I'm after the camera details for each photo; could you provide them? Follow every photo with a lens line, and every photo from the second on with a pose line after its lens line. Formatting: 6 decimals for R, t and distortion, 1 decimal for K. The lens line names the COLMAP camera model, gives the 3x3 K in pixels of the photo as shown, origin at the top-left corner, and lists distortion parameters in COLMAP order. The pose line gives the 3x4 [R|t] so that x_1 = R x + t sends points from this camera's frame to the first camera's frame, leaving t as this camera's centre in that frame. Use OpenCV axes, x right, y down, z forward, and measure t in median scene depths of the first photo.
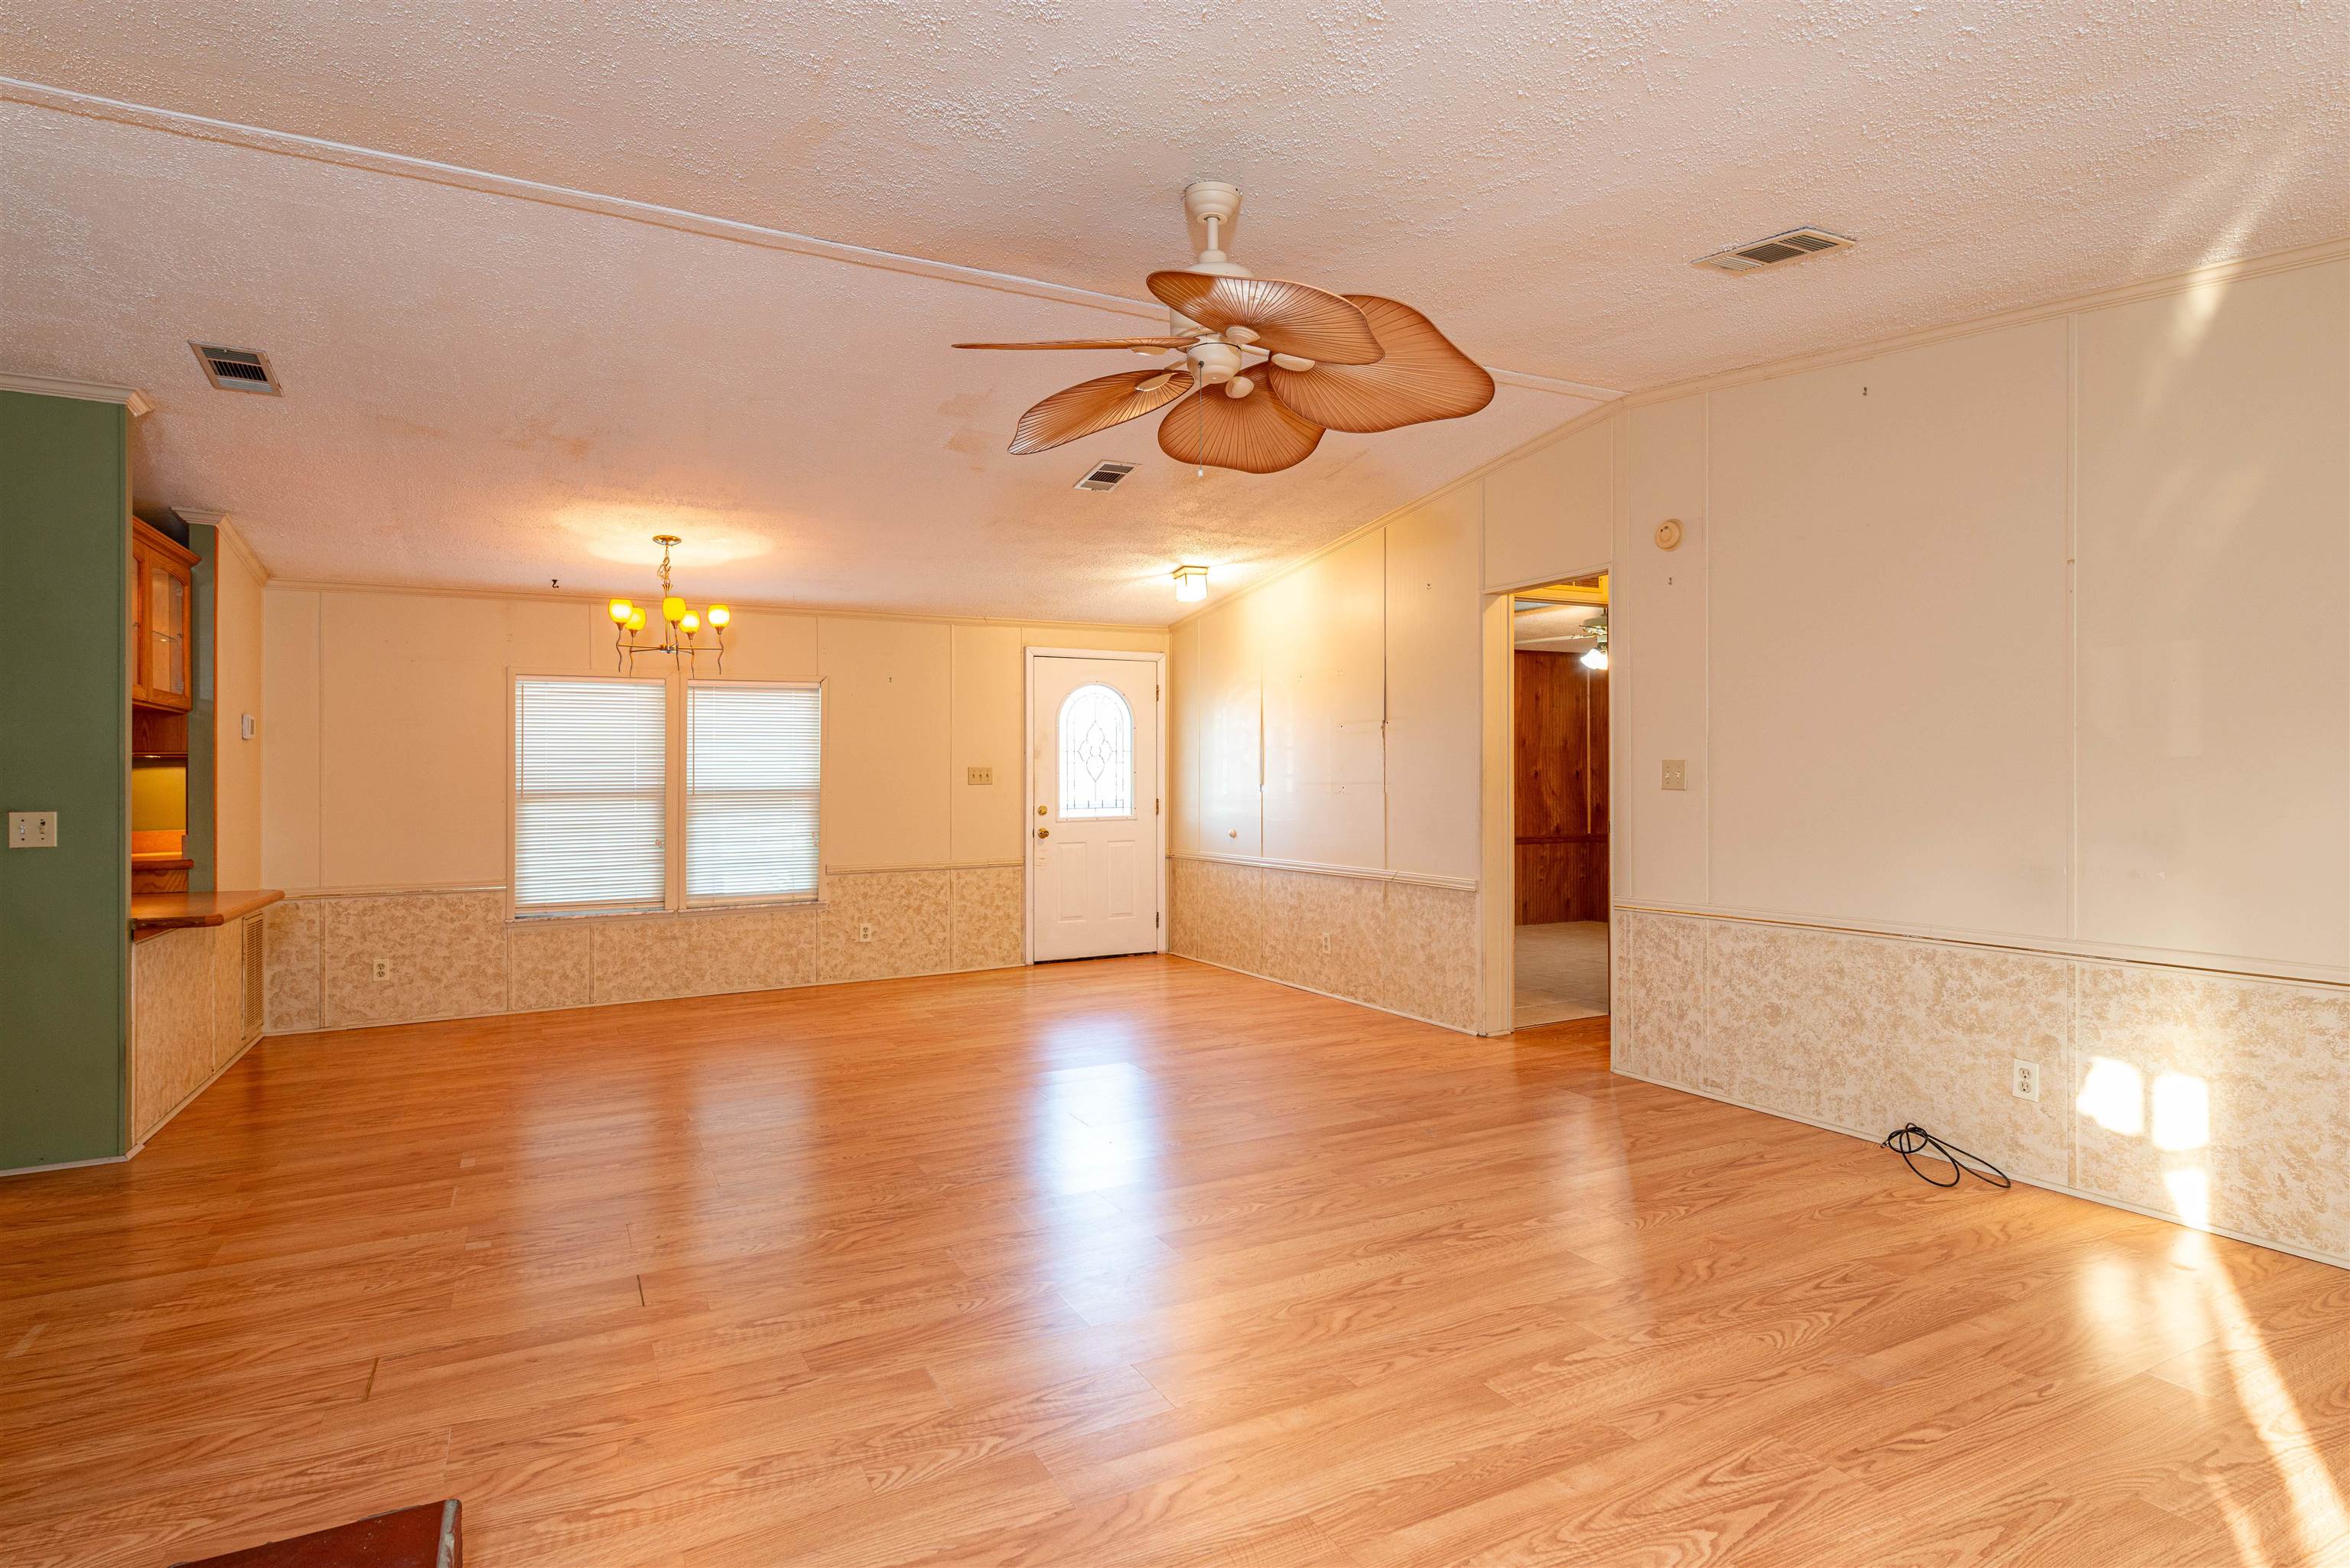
lens RADIAL K [[1196.3, 0, 1173.7], [0, 1196.3, 796.2], [0, 0, 1]] dist [0.014063, -0.003978]
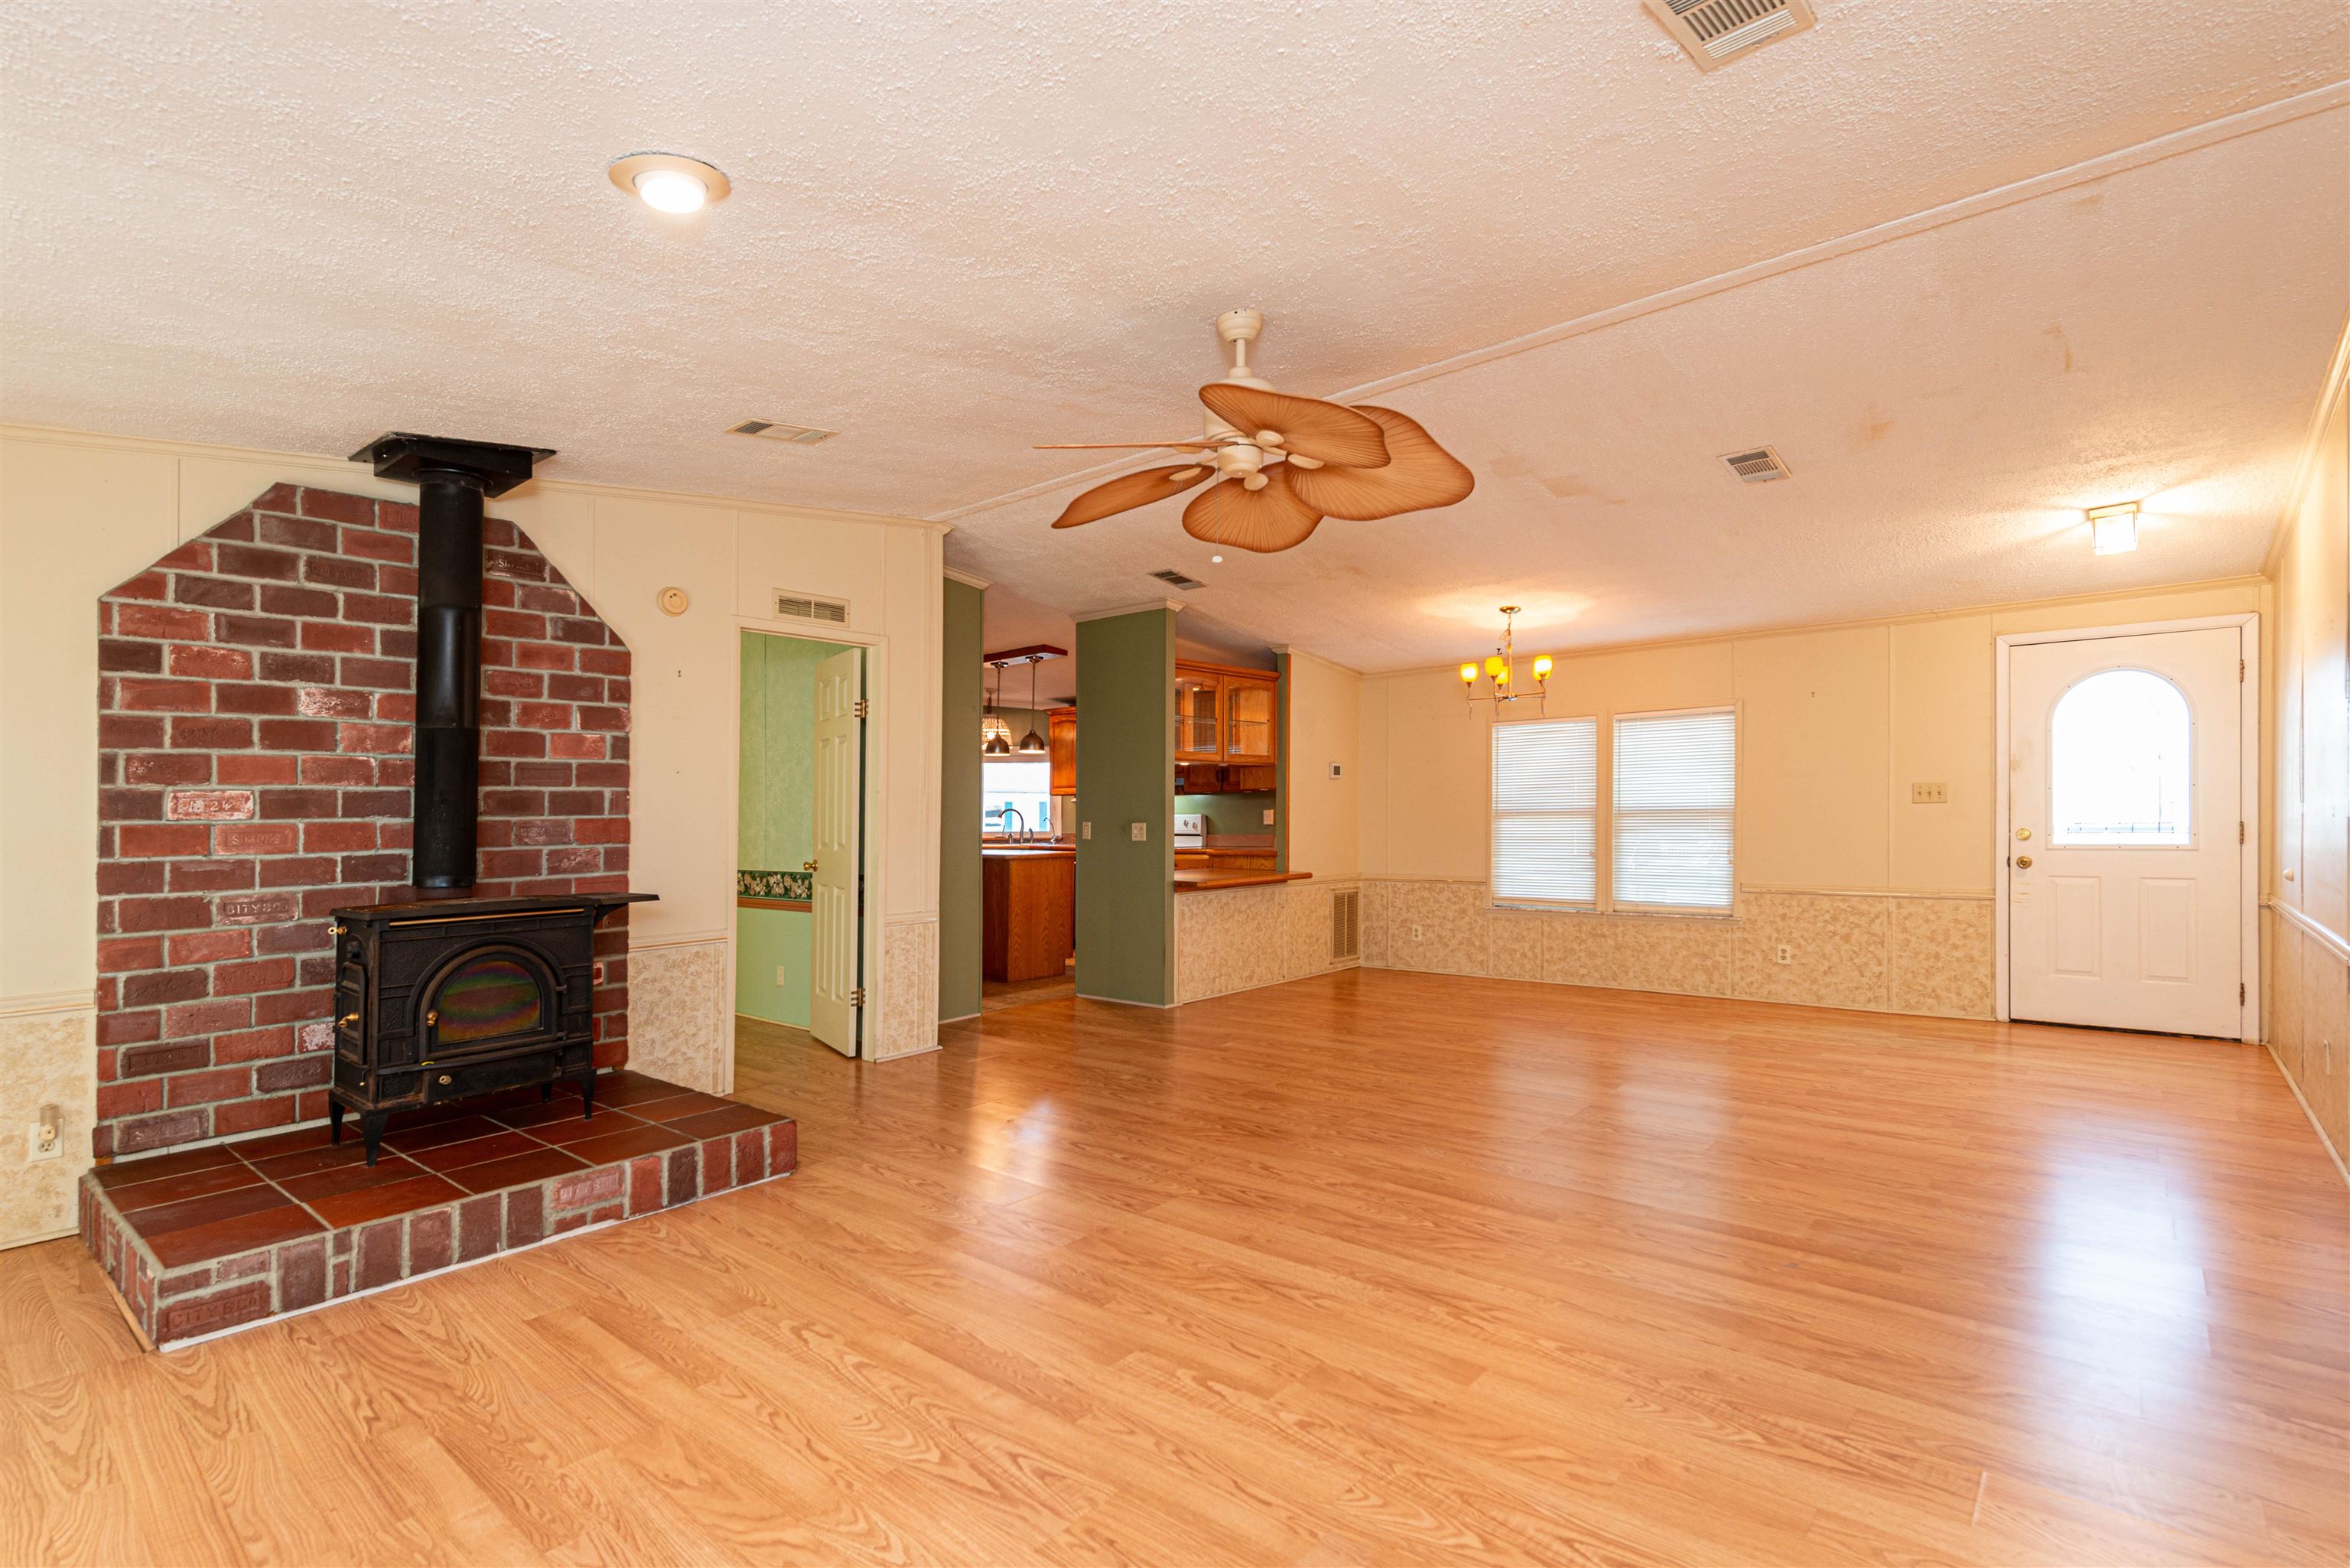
lens RADIAL K [[1101.7, 0, 1210.2], [0, 1101.7, 802.2], [0, 0, 1]] dist [0.010544, -0.001006]
pose [[0.387249, -0.003573, -0.921968, 0.439373], [-0.000971, 0.999990, -0.004284, -0.007535], [0.921974, 0.002554, 0.387242, 0.233818]]
